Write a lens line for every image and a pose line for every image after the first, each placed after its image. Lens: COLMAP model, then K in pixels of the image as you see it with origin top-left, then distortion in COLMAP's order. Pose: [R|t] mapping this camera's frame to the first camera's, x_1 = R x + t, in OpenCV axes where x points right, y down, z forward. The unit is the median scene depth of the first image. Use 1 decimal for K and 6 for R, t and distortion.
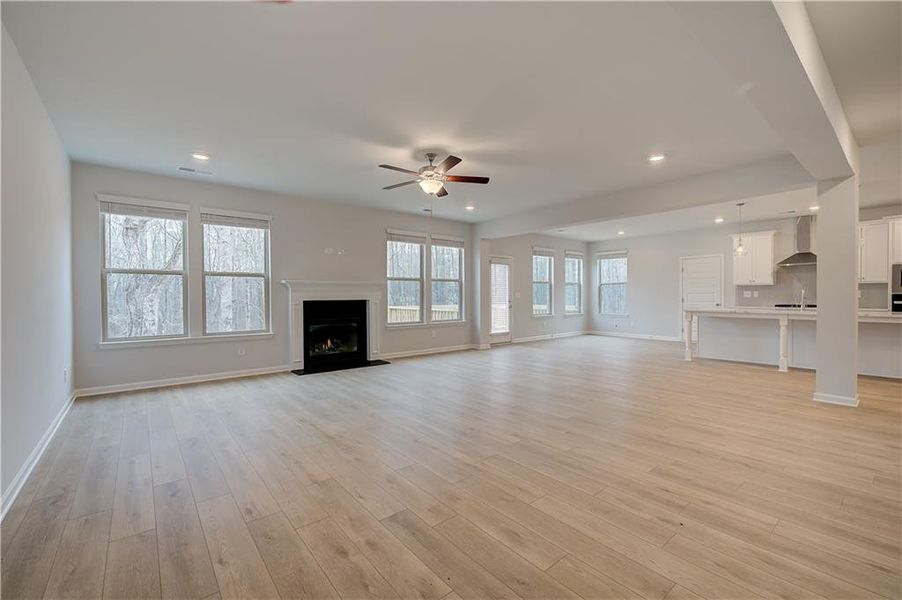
lens RADIAL K [[380.8, 0, 452.6], [0, 380.8, 299.6], [0, 0, 1]] dist [-0.001147, 0.000113]
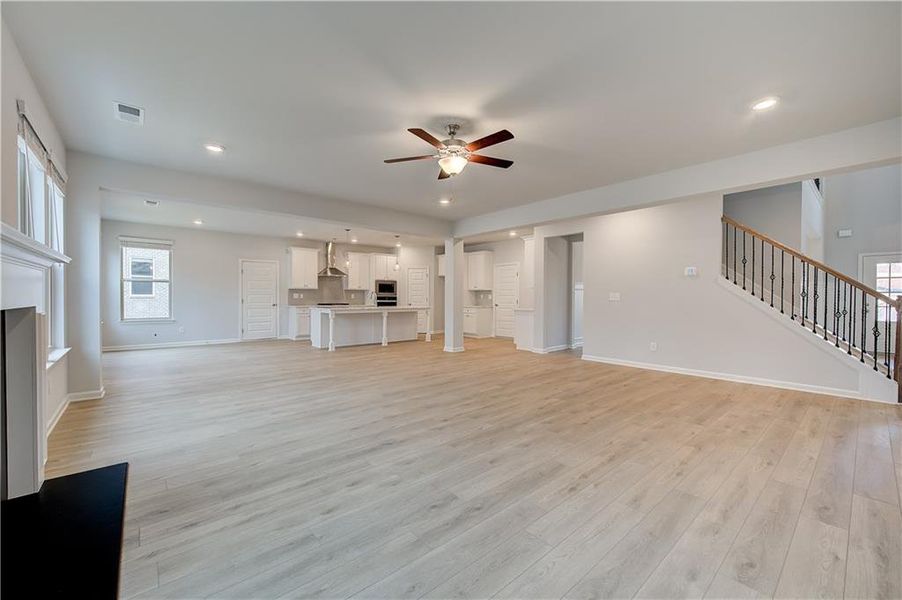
lens RADIAL K [[361.1, 0, 452.6], [0, 361.1, 299.6], [0, 0, 1]] dist [0.003025, -0.000581]
pose [[-0.024189, -0.004468, 0.999697, -0.543333], [0.006690, 0.999967, 0.004631, -0.005087], [-0.999685, 0.006800, -0.024158, 0.657389]]
